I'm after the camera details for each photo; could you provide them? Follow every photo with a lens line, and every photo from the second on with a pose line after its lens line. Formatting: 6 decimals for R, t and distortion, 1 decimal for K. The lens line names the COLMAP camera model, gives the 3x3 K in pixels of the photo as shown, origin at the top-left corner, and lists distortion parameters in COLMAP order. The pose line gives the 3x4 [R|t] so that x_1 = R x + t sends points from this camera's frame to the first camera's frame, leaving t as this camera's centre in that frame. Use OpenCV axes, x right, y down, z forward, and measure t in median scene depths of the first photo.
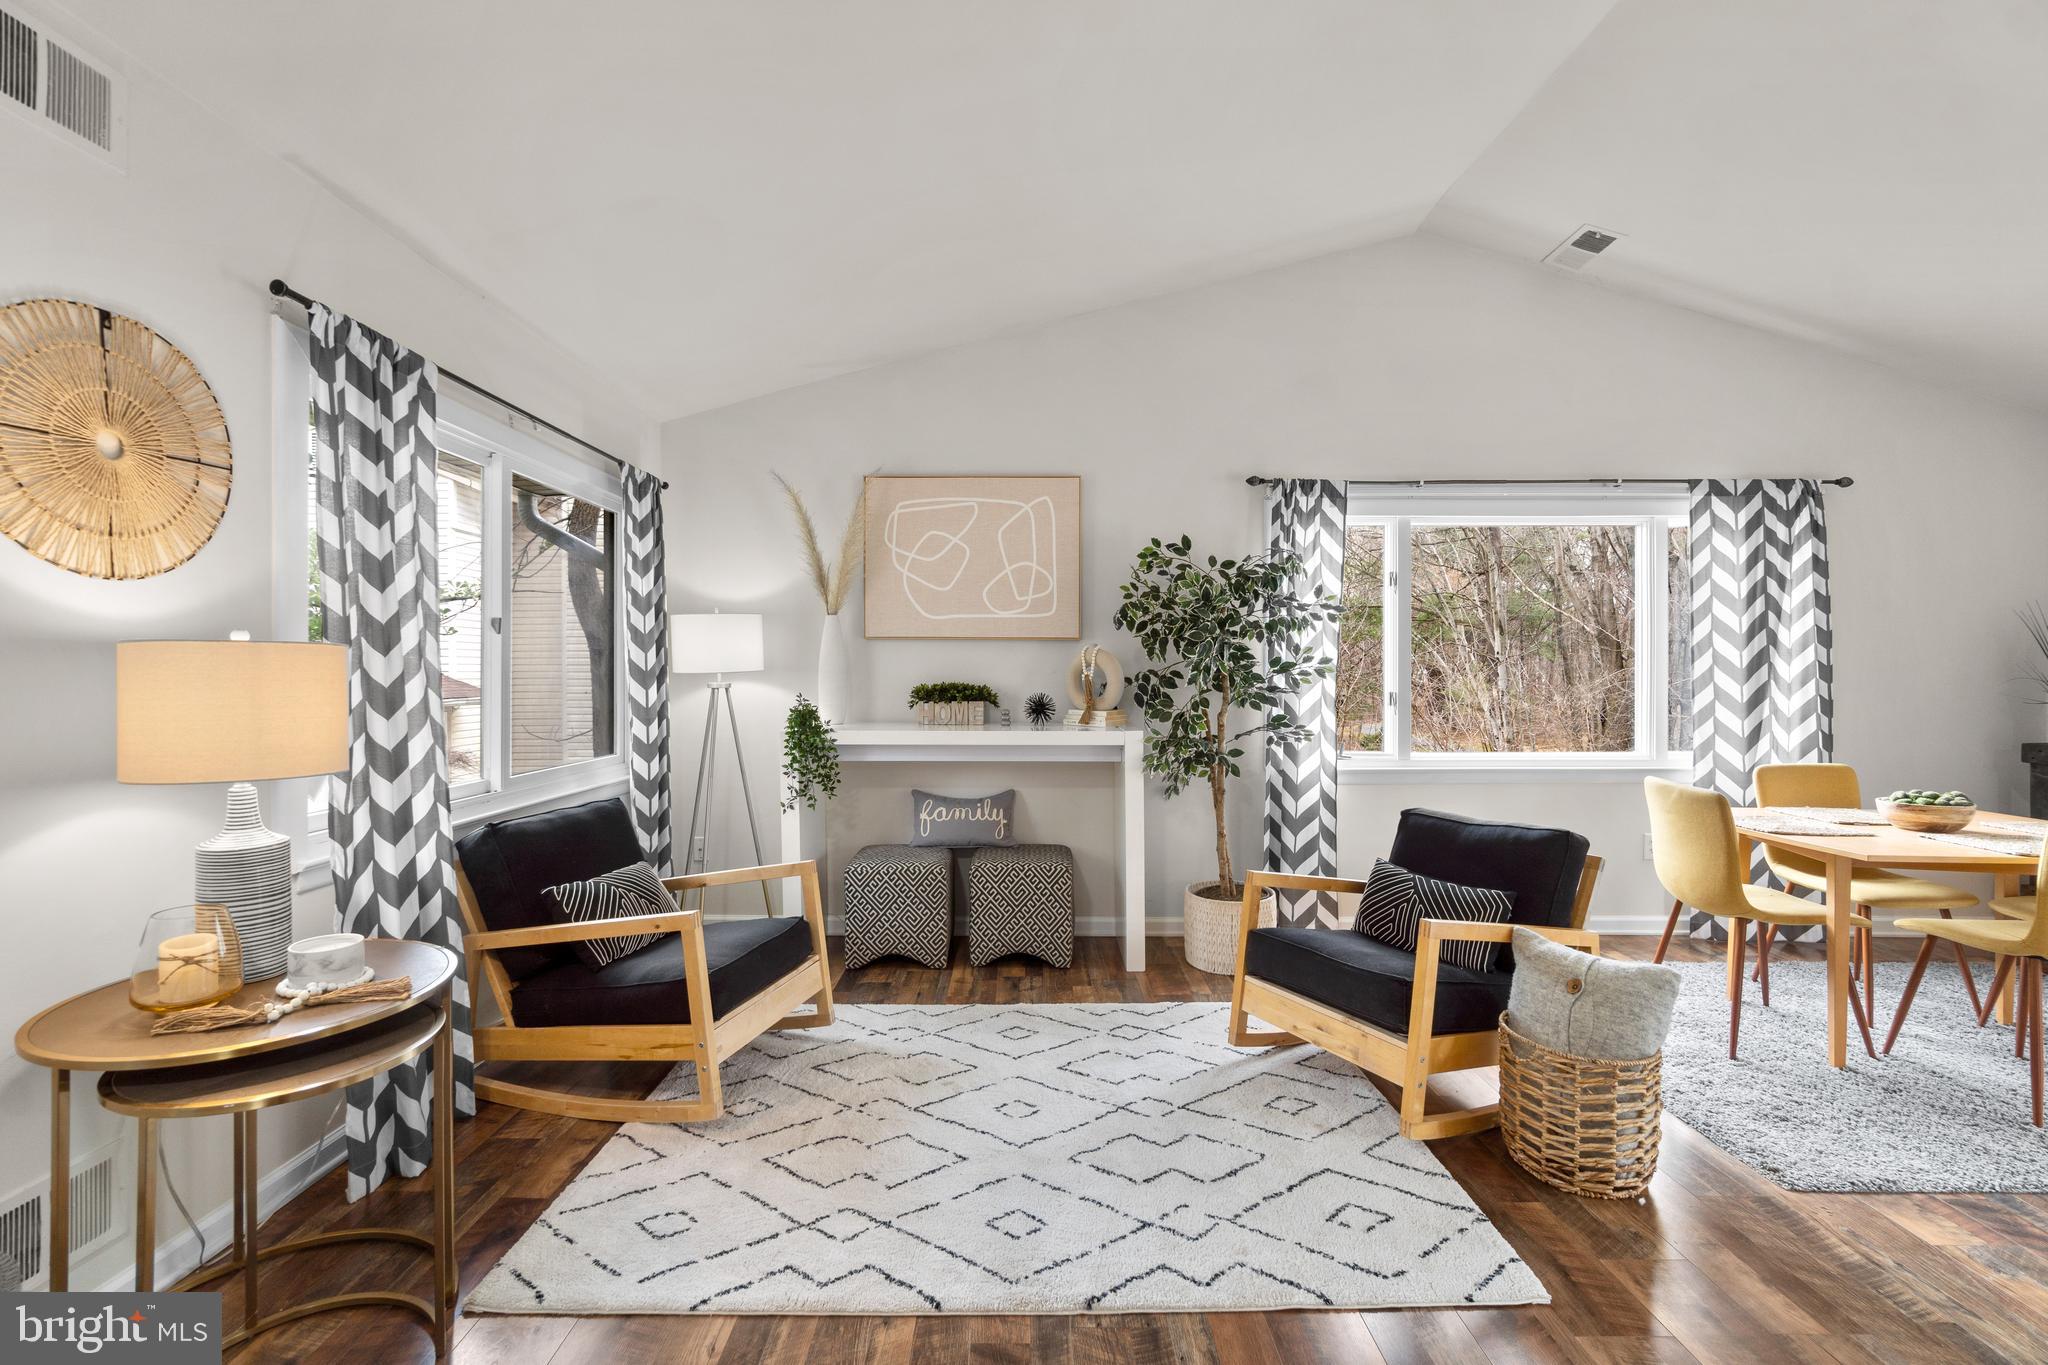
lens RADIAL K [[885.4, 0, 1009.2], [0, 885.4, 678.8], [0, 0, 1]] dist [-0.006390, 0.002246]
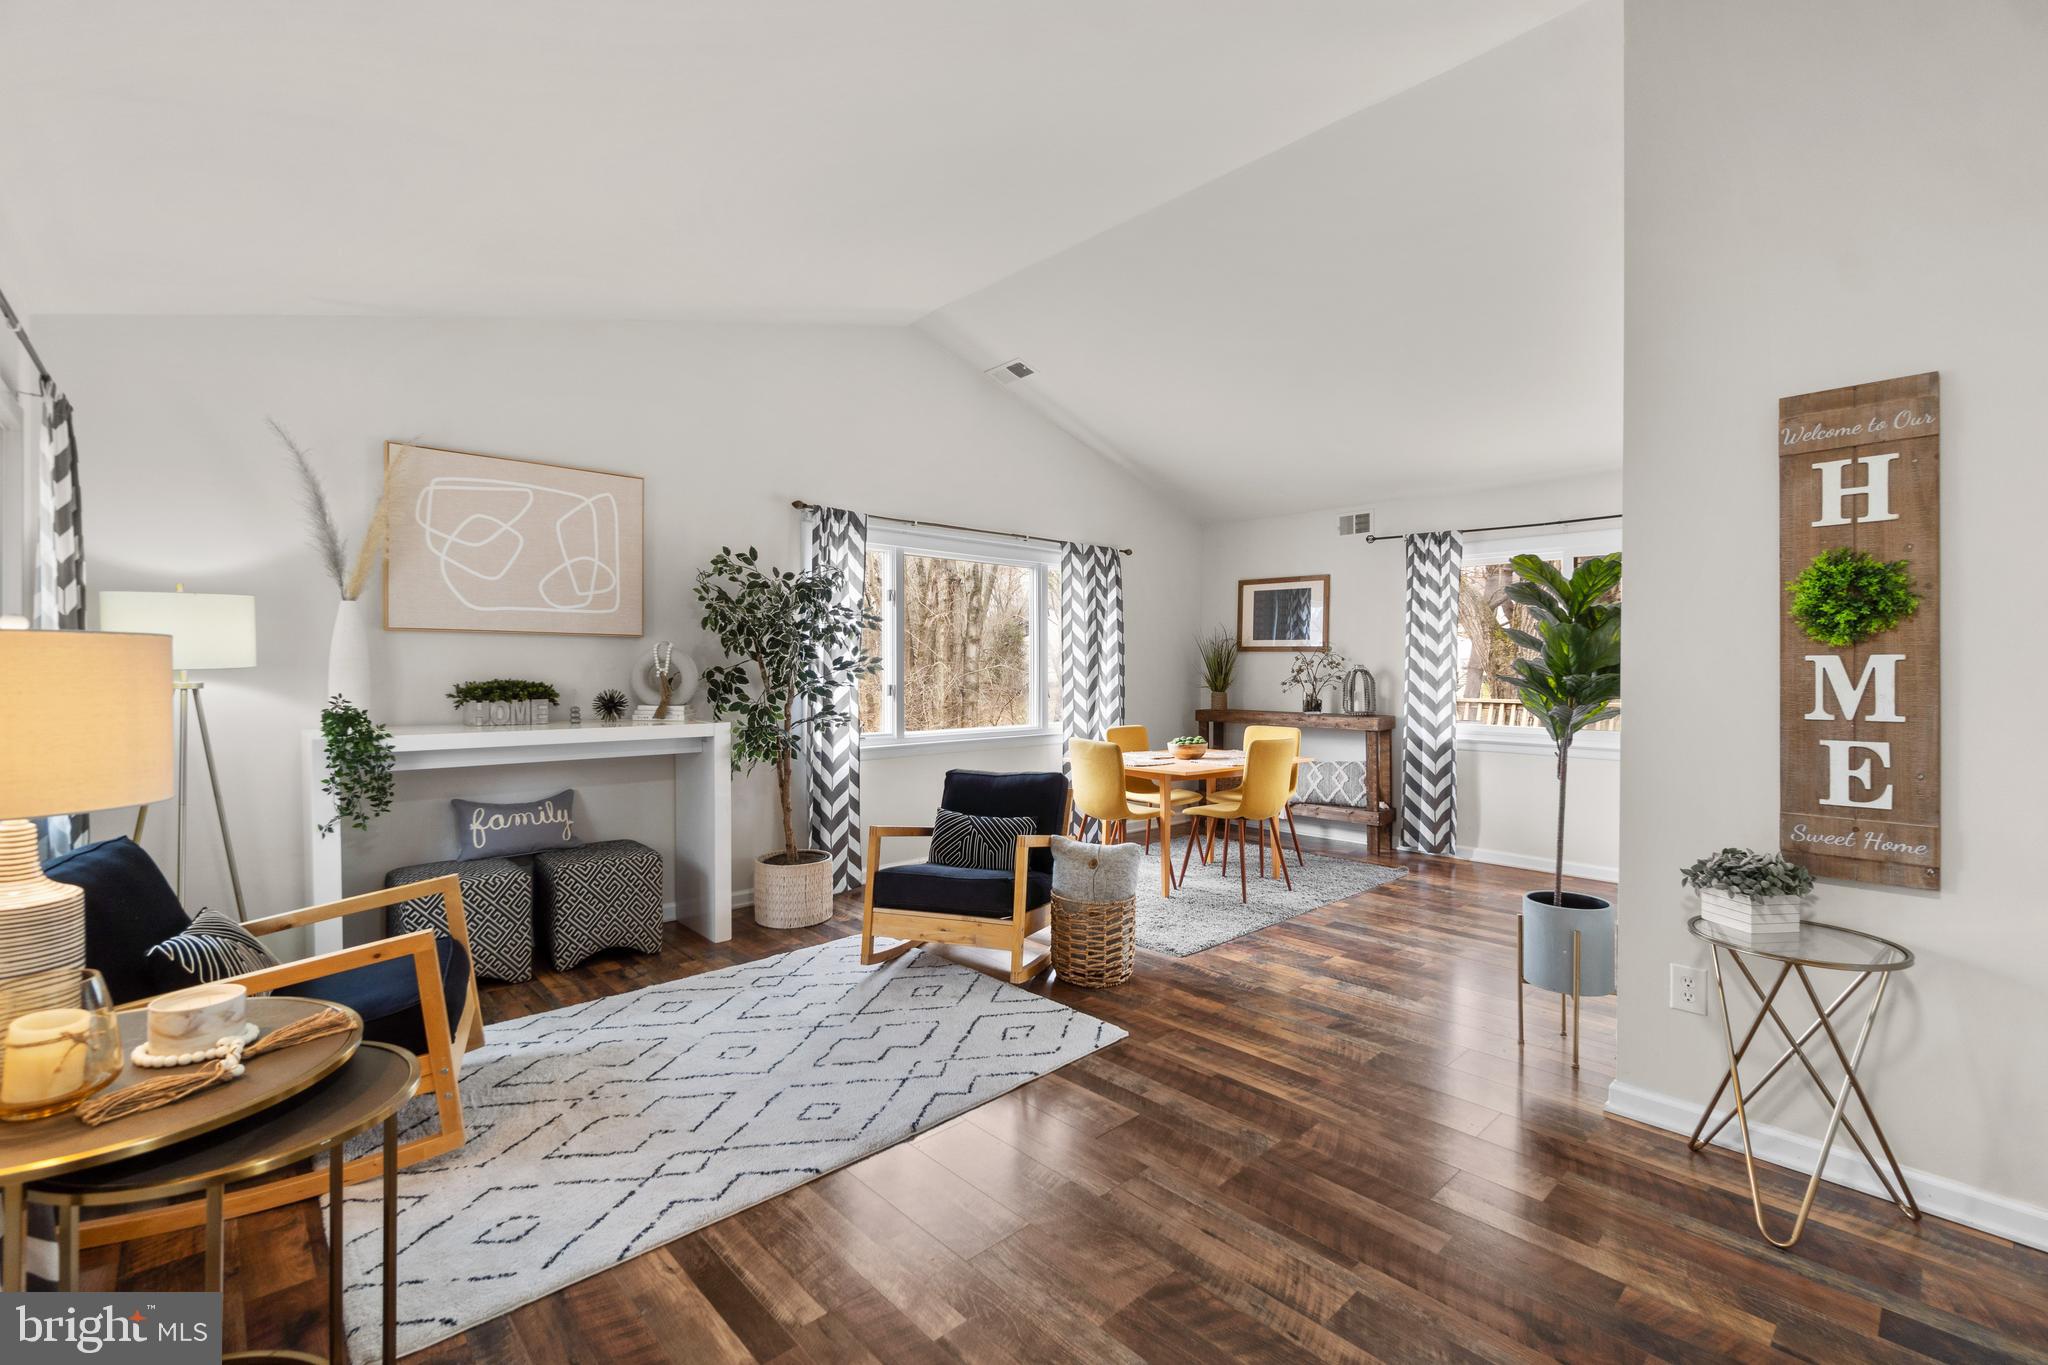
lens RADIAL K [[885.4, 0, 1018.3], [0, 885.4, 681.4], [0, 0, 1]] dist [-0.006390, 0.002246]
pose [[0.731909, -0.008068, 0.681355, -0.314355], [0.003631, 0.999962, 0.007940, 0.000344], [-0.681393, -0.003337, 0.731910, -0.051025]]
